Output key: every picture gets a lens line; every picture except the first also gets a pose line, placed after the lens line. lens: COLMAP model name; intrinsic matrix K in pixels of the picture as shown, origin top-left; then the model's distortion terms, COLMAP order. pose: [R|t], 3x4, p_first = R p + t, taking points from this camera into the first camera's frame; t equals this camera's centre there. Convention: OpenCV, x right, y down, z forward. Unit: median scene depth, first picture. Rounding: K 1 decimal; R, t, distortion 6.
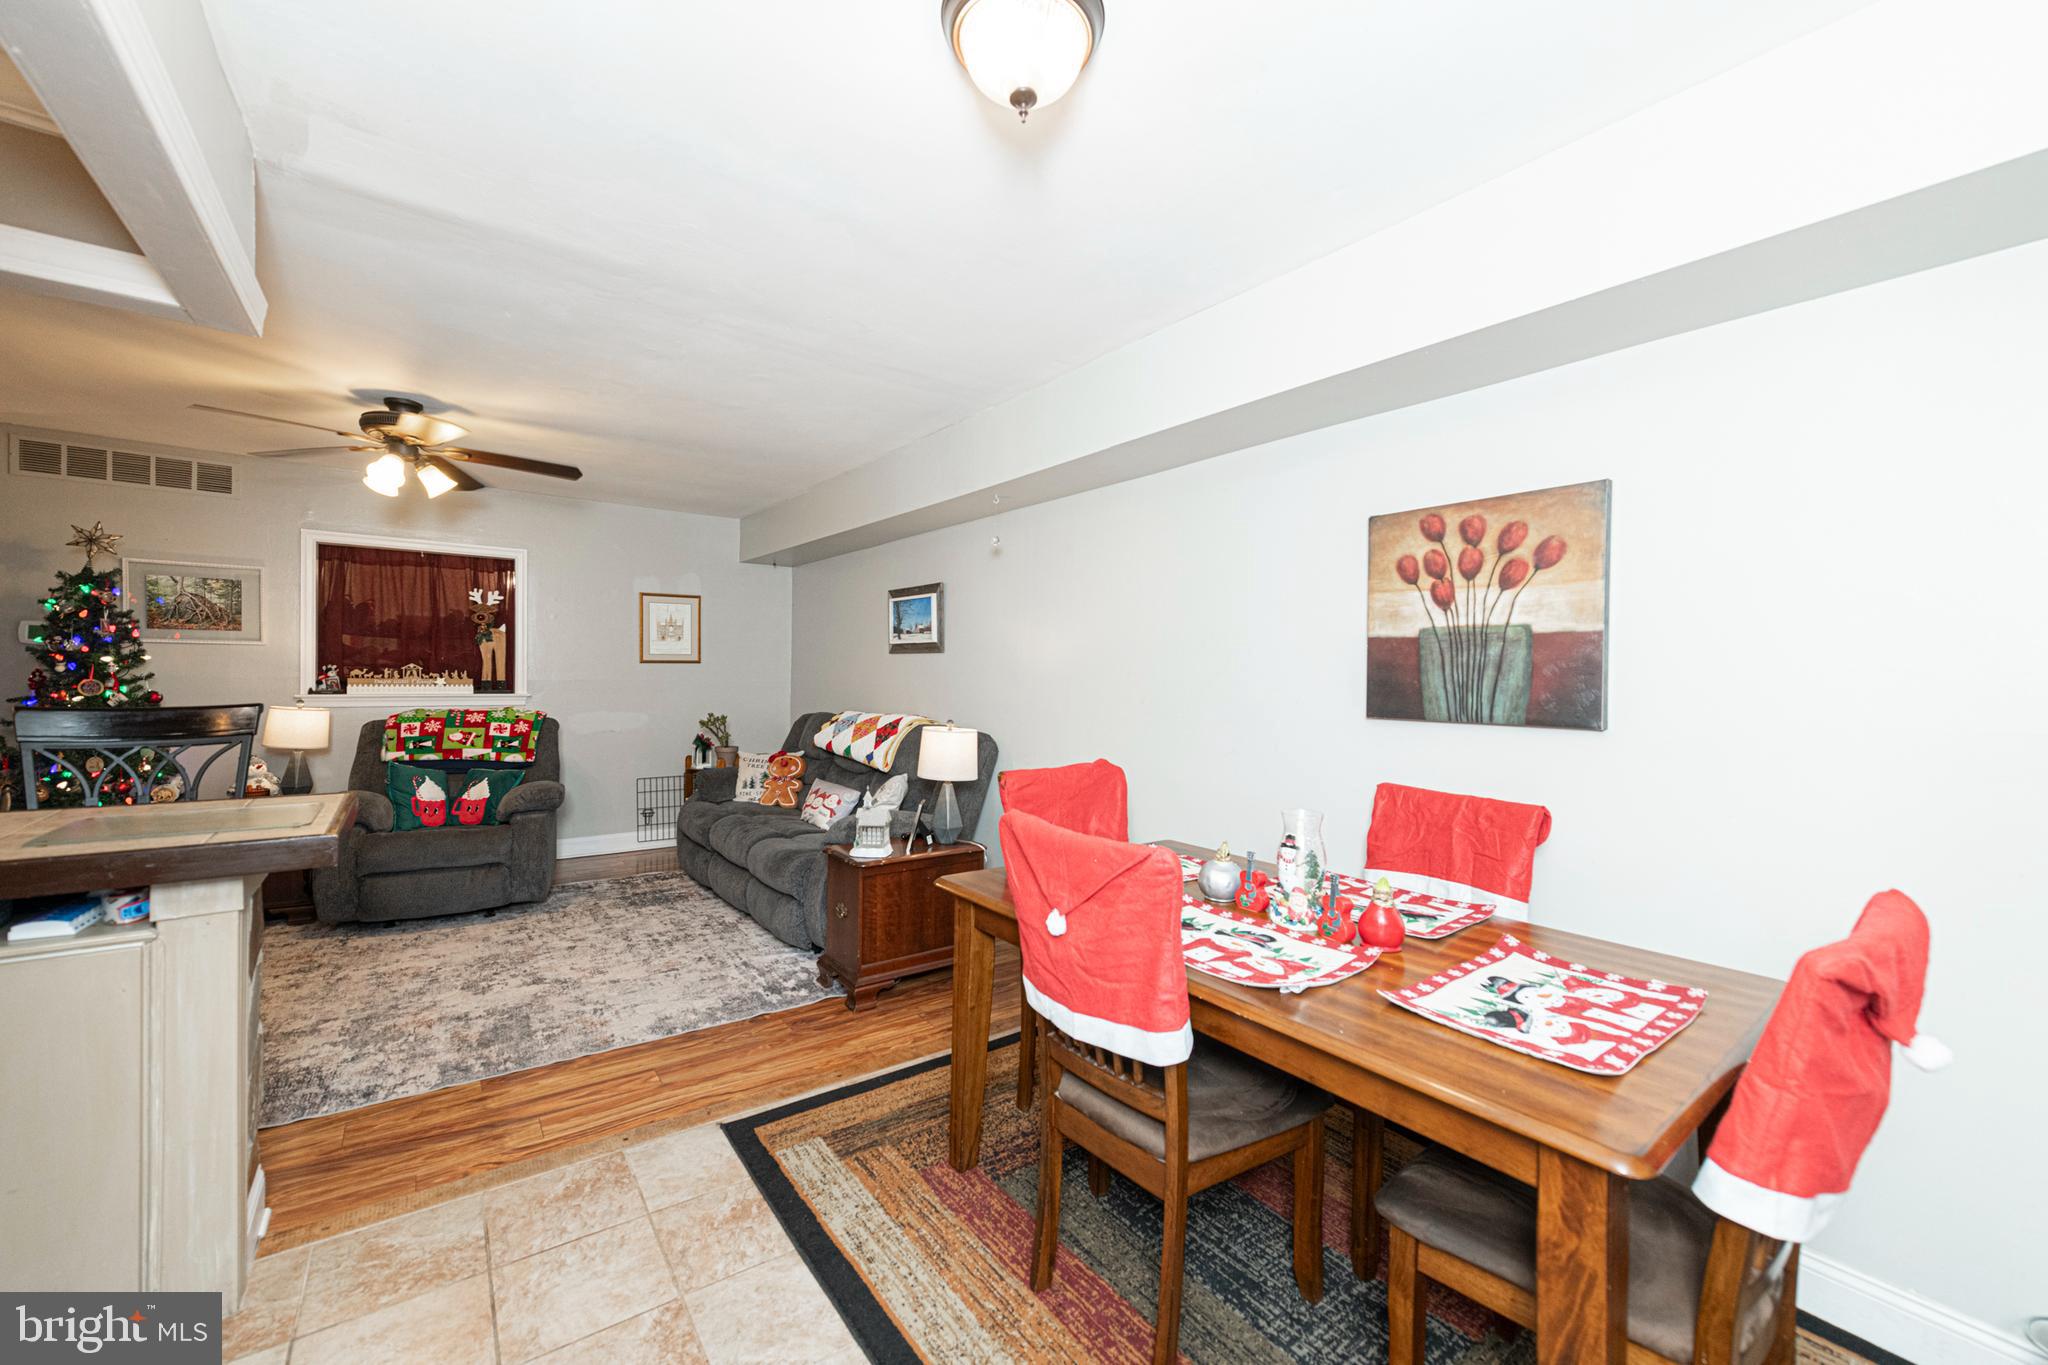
lens RADIAL K [[829.4, 0, 1035.3], [0, 829.4, 675.6], [0, 0, 1]] dist [-0.001797, -0.002285]
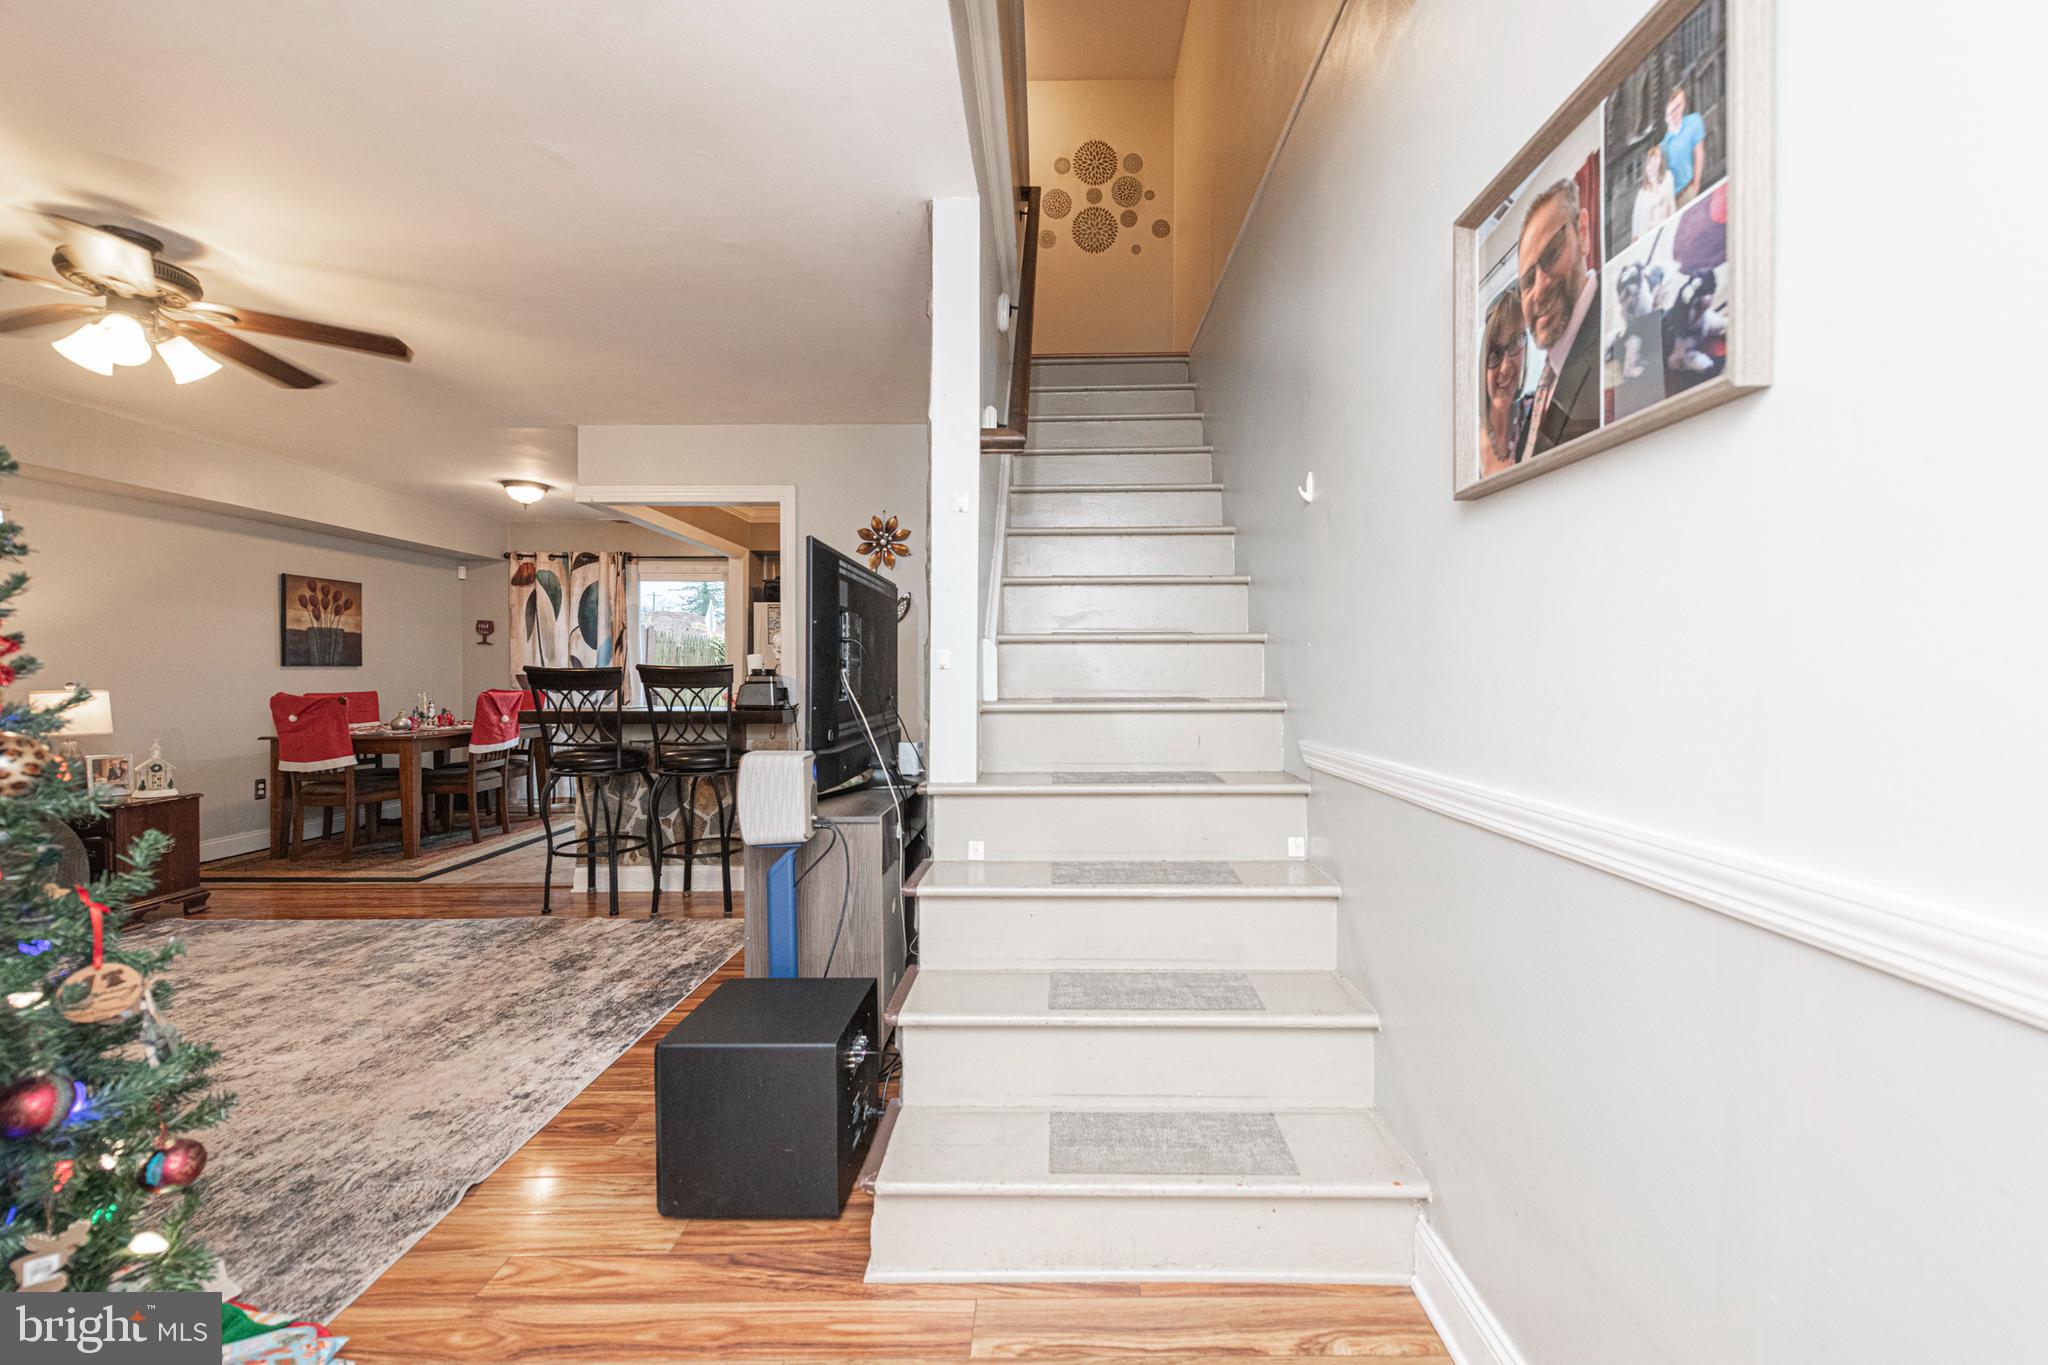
lens RADIAL K [[829.4, 0, 1022.5], [0, 829.4, 683.1], [0, 0, 1]] dist [-0.001797, -0.002285]
pose [[-0.787533, -0.023864, 0.615810, -1.447753], [-0.002572, 0.999369, 0.035439, 0.007715], [-0.616267, 0.026326, -0.787097, 0.893004]]
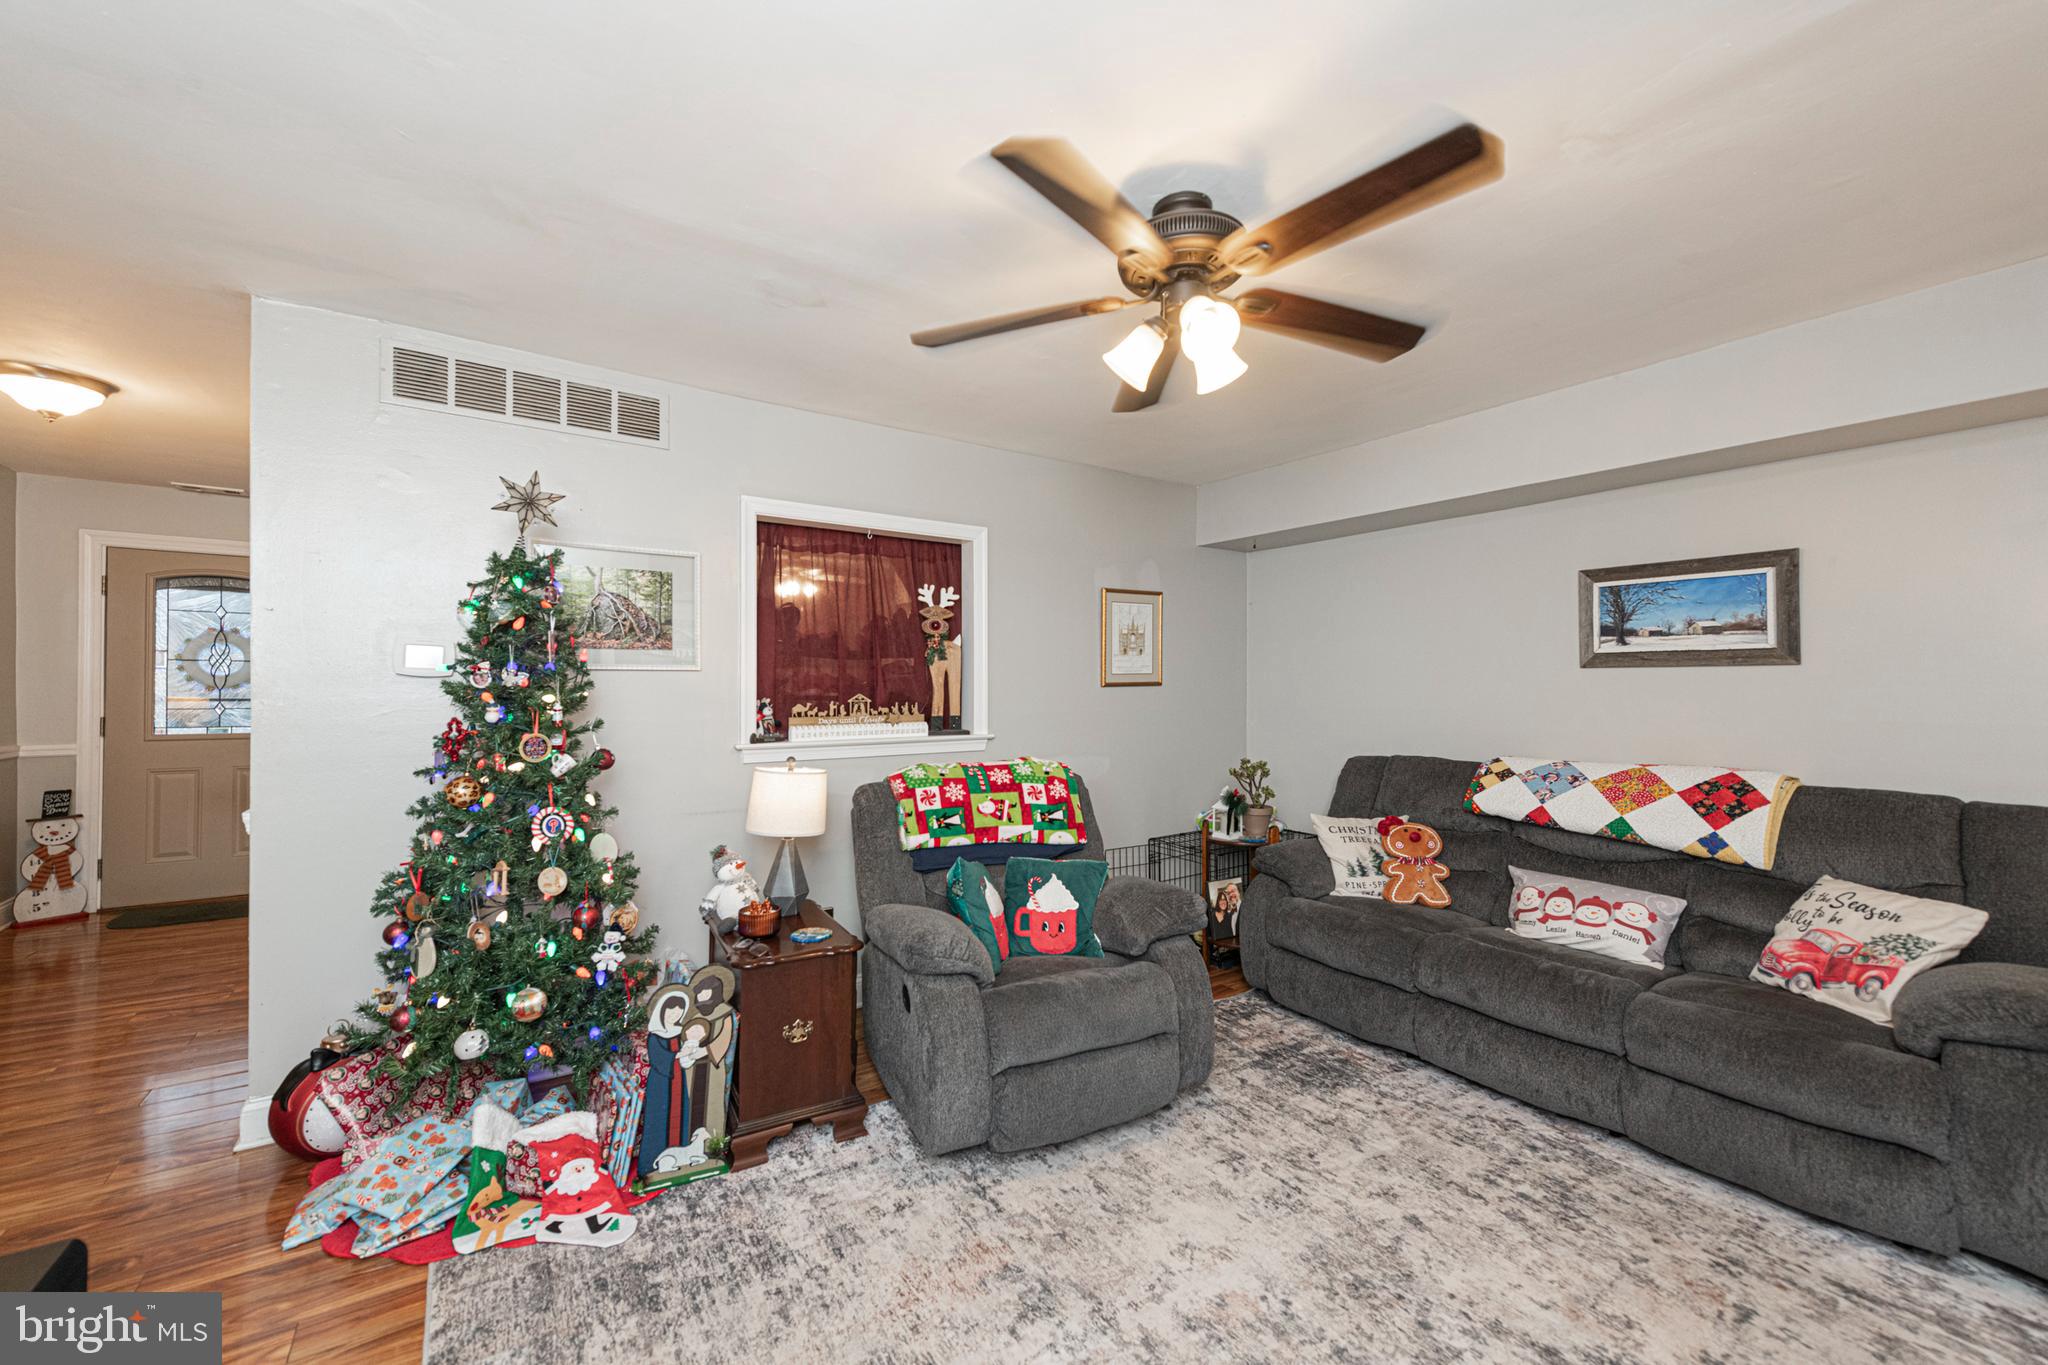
lens RADIAL K [[829.4, 0, 1016.4], [0, 829.4, 683.5], [0, 0, 1]] dist [-0.001797, -0.002285]
pose [[0.996842, -0.015526, -0.077878, -0.655838], [0.015121, 0.999869, -0.005795, -0.020020], [0.077957, 0.004599, 0.996946, 0.374211]]
